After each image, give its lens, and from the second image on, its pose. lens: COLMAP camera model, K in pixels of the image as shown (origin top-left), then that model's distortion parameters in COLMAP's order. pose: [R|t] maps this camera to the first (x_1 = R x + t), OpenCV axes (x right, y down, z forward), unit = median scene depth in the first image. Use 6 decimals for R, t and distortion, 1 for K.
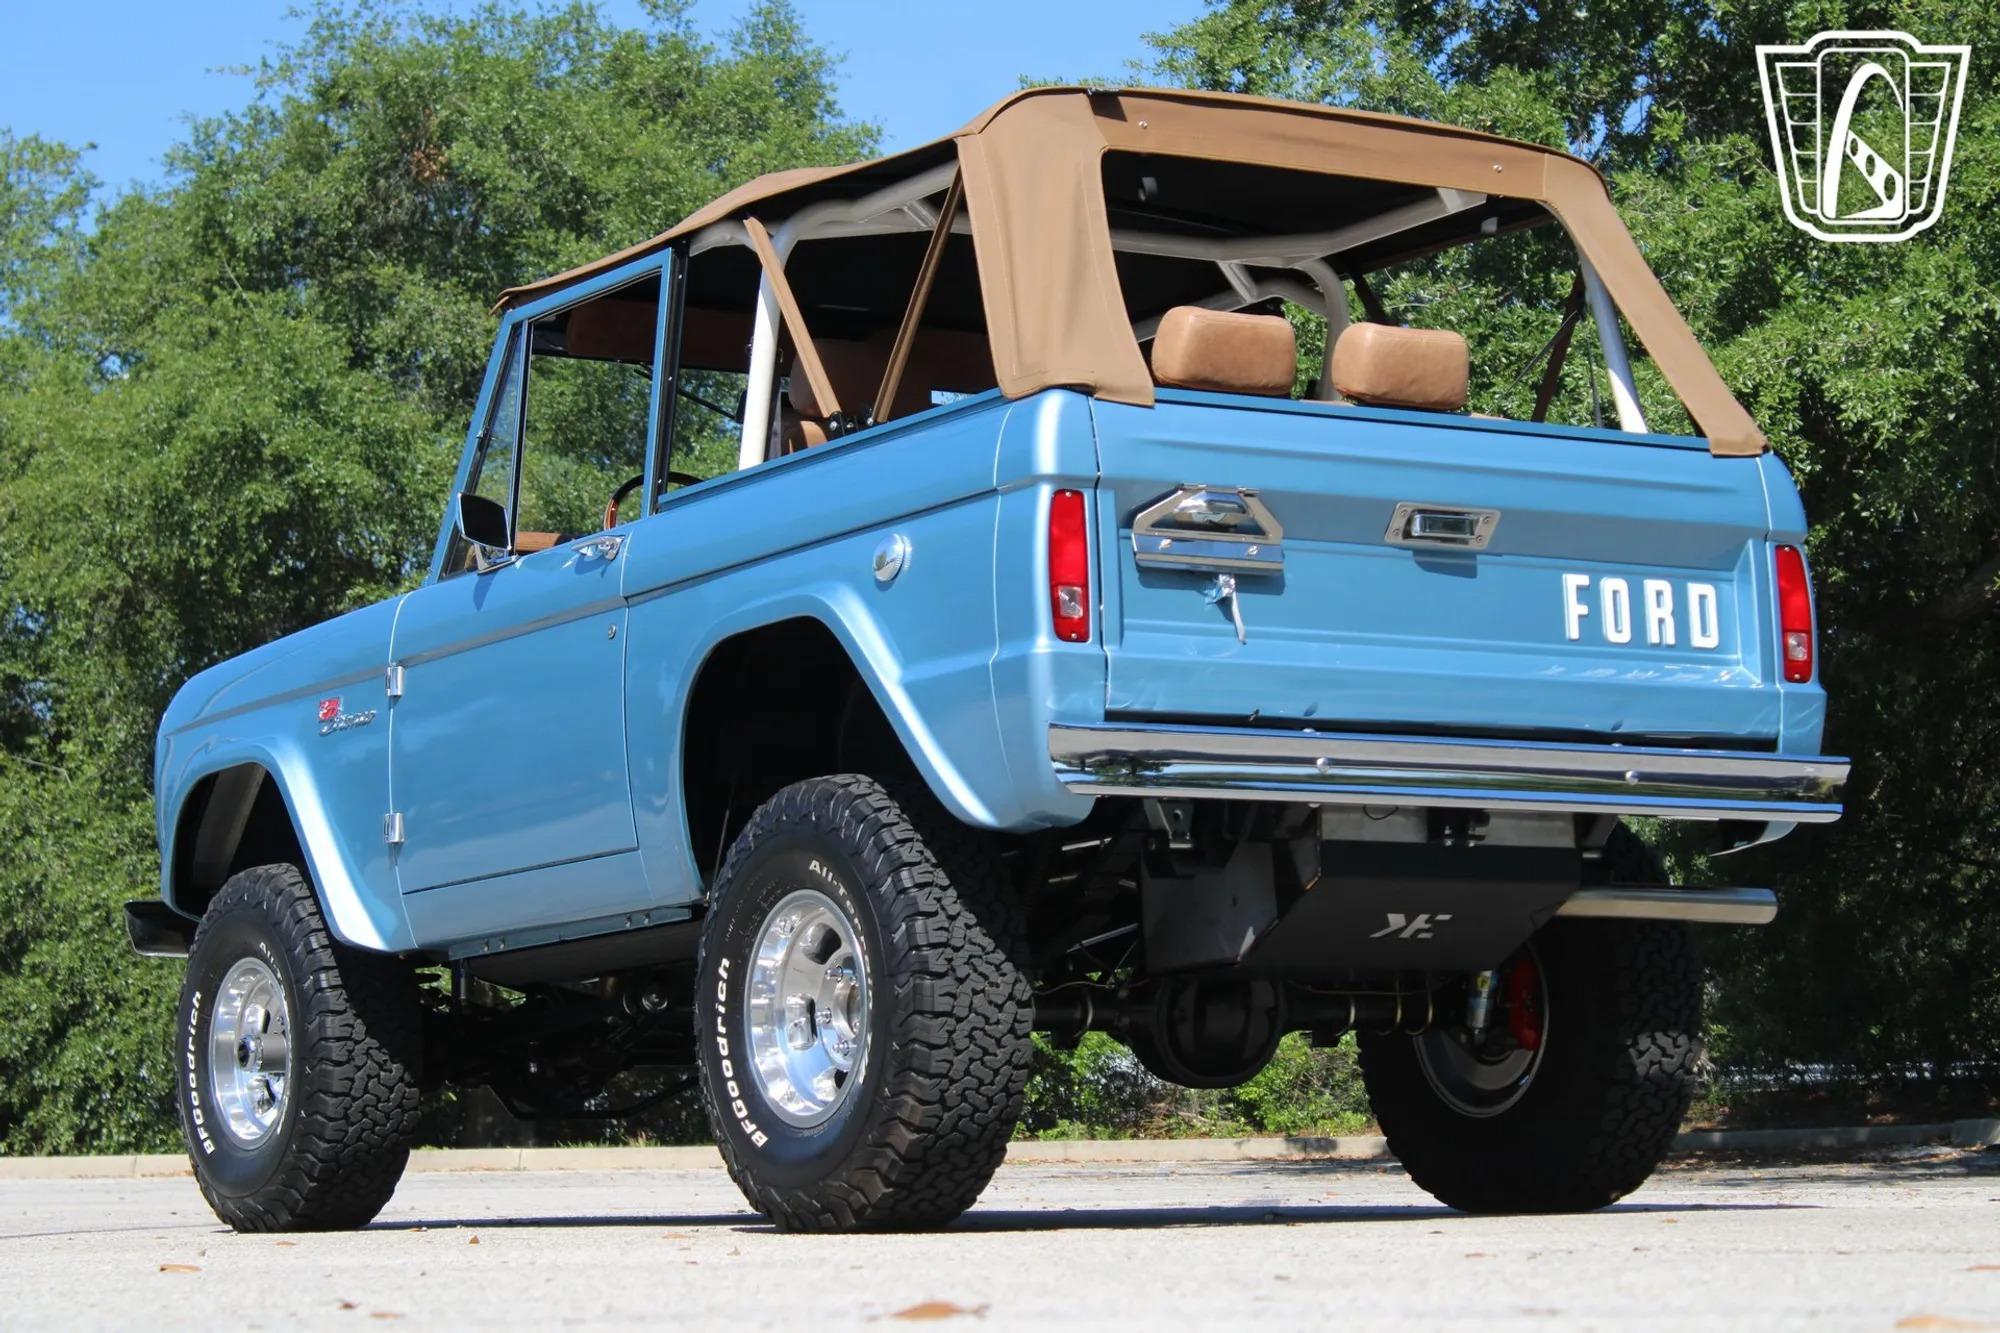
lens RADIAL K [[4830.3, 0, 1000.0], [0, 4830.3, 666.5], [0, 0, 1]] dist [0.117841, 0.339809]
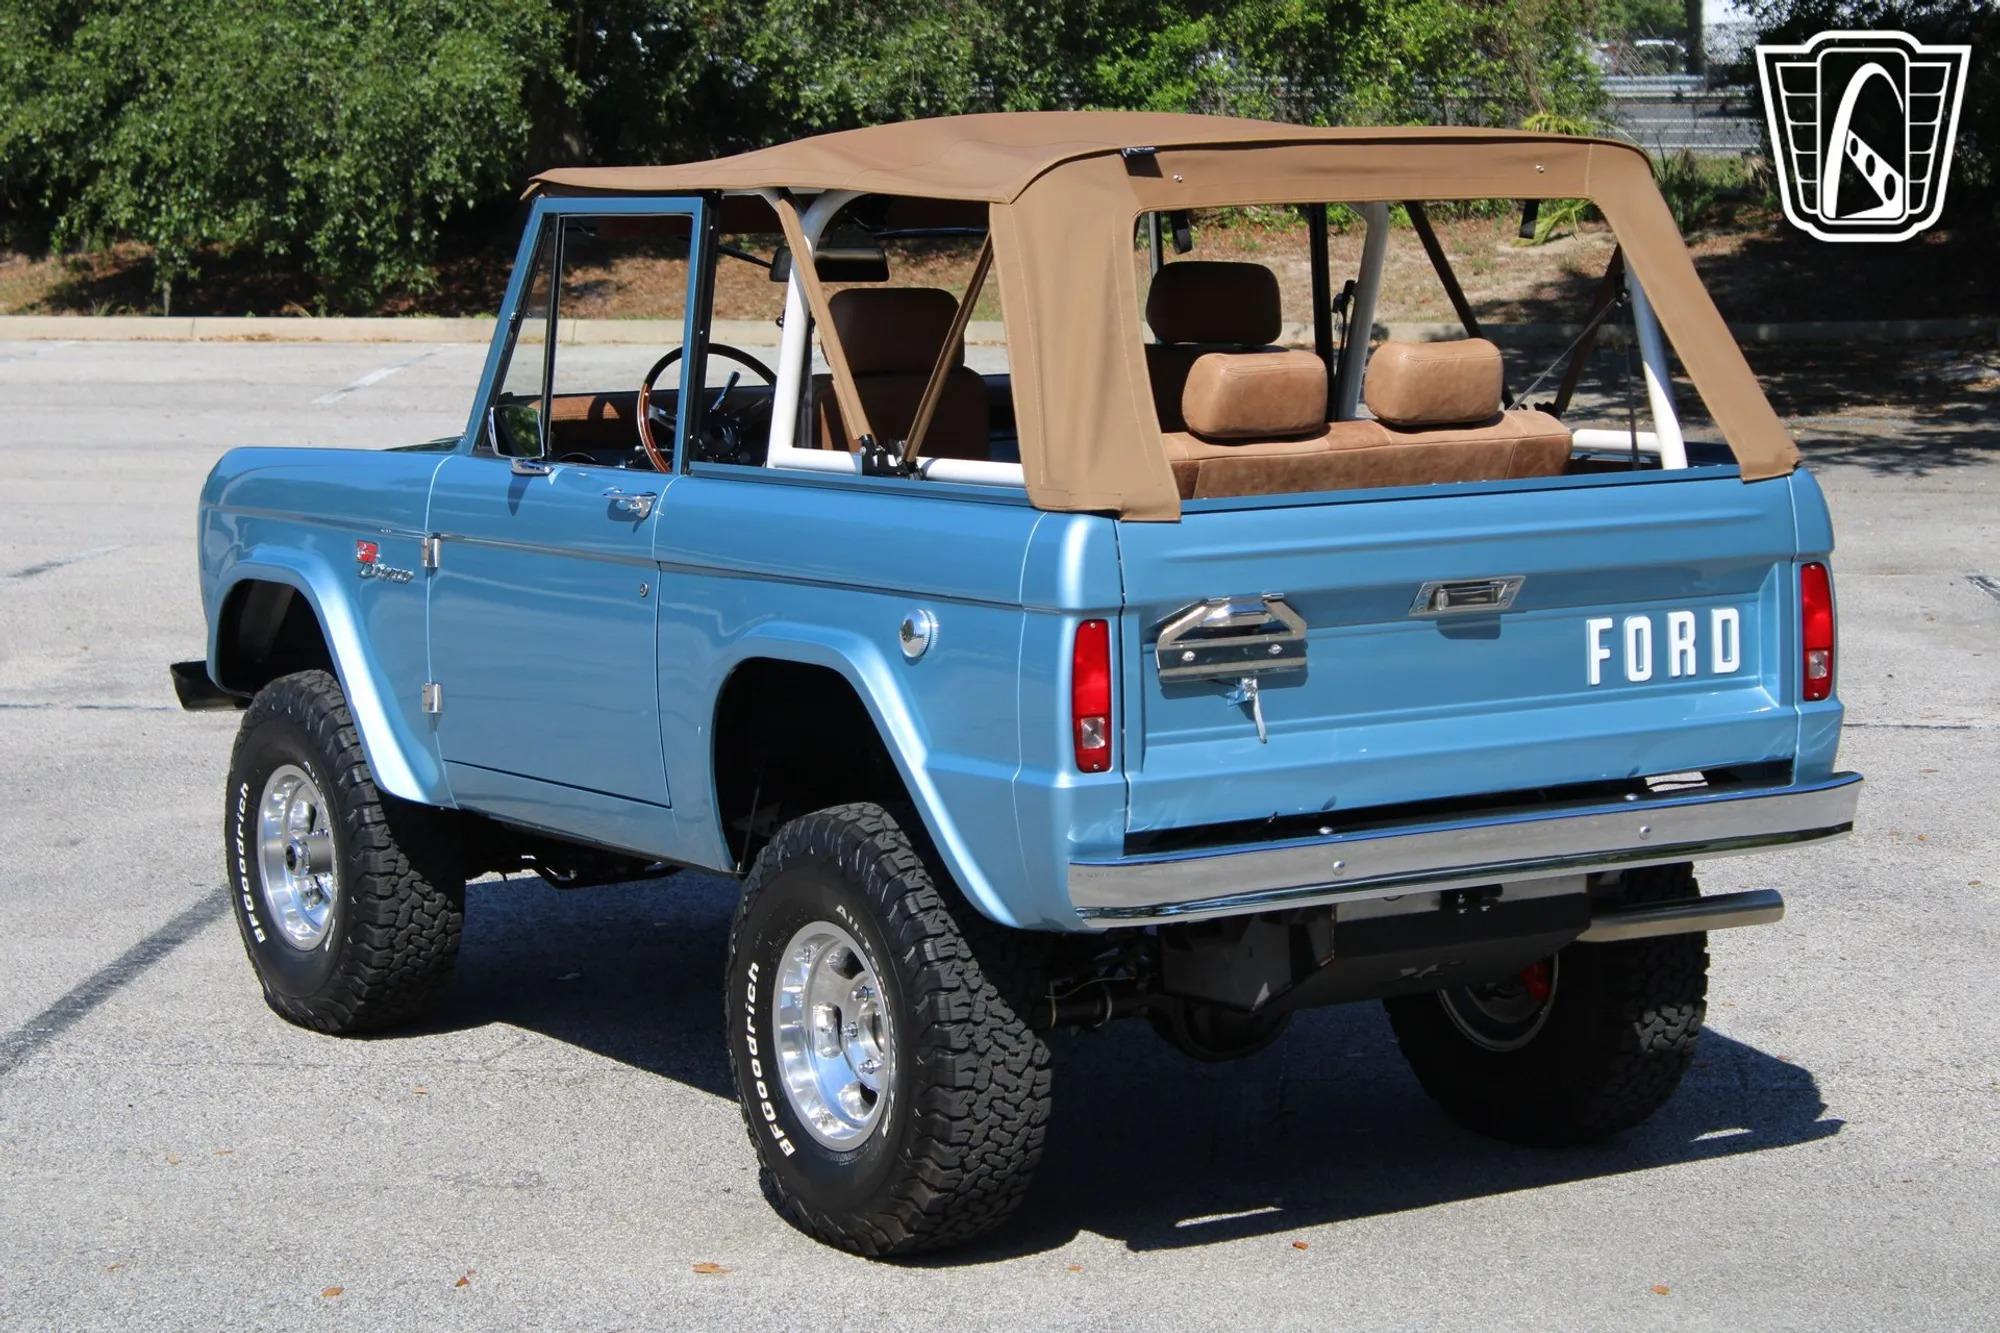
lens RADIAL K [[4830.3, 0, 1000.0], [0, 4830.3, 666.5], [0, 0, 1]] dist [0.117841, 0.339809]
pose [[0.999824, 0.015384, -0.010723, 0.005423], [-0.012419, 0.971662, 0.236047, -0.249144], [0.014050, -0.235873, 0.971682, 0.018533]]
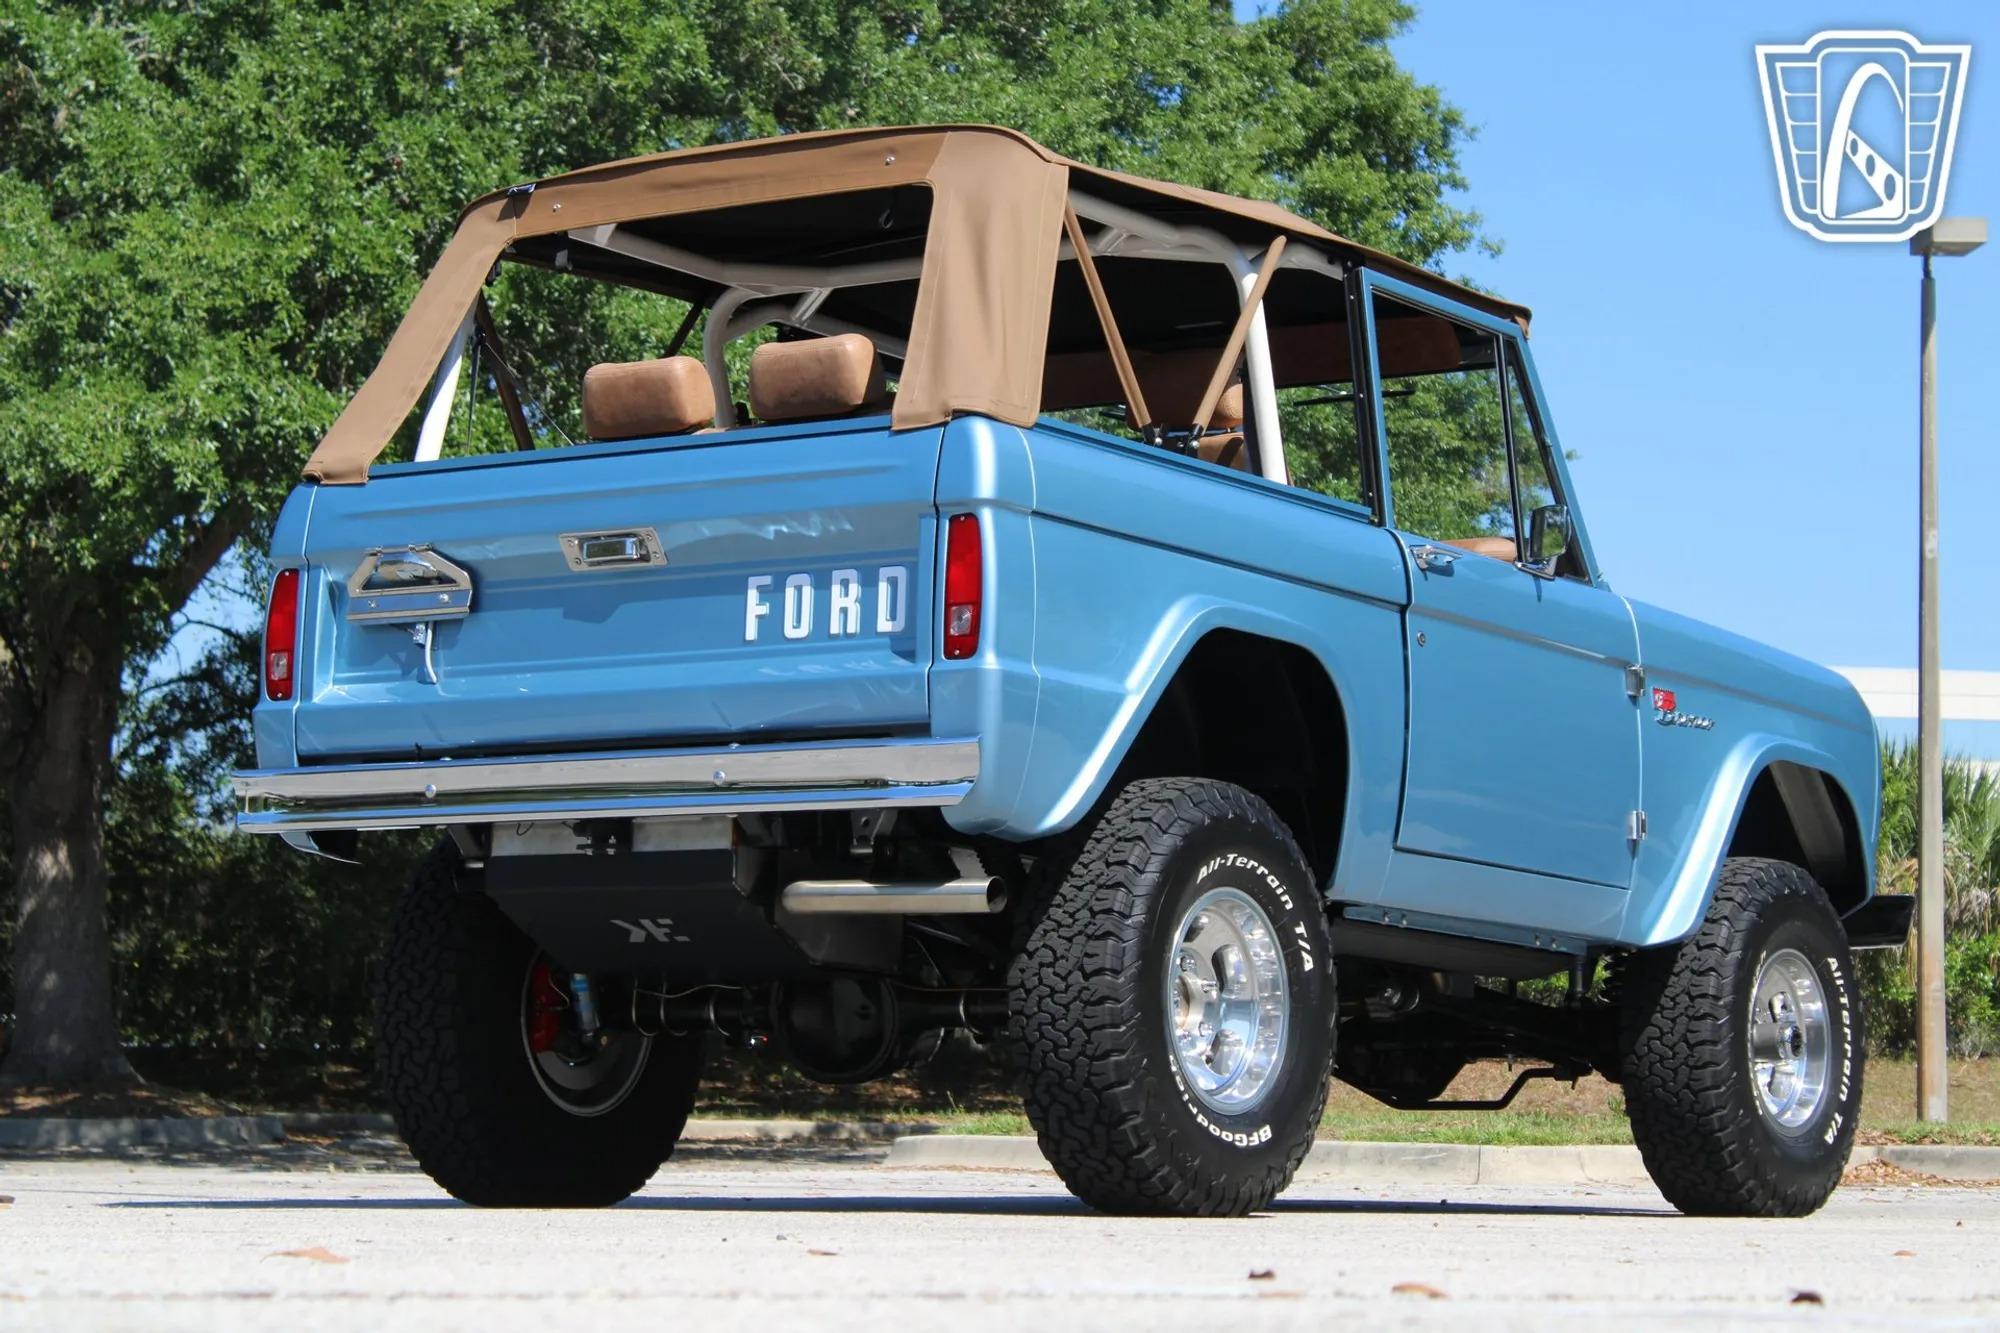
lens RADIAL K [[4830.3, 0, 1000.0], [0, 4830.3, 666.5], [0, 0, 1]] dist [0.117841, 0.339809]
pose [[0.367476, -0.072664, -0.927190, 1.083339], [0.080596, 0.995681, -0.046089, 0.050887], [0.926534, -0.057791, 0.371745, 0.681986]]
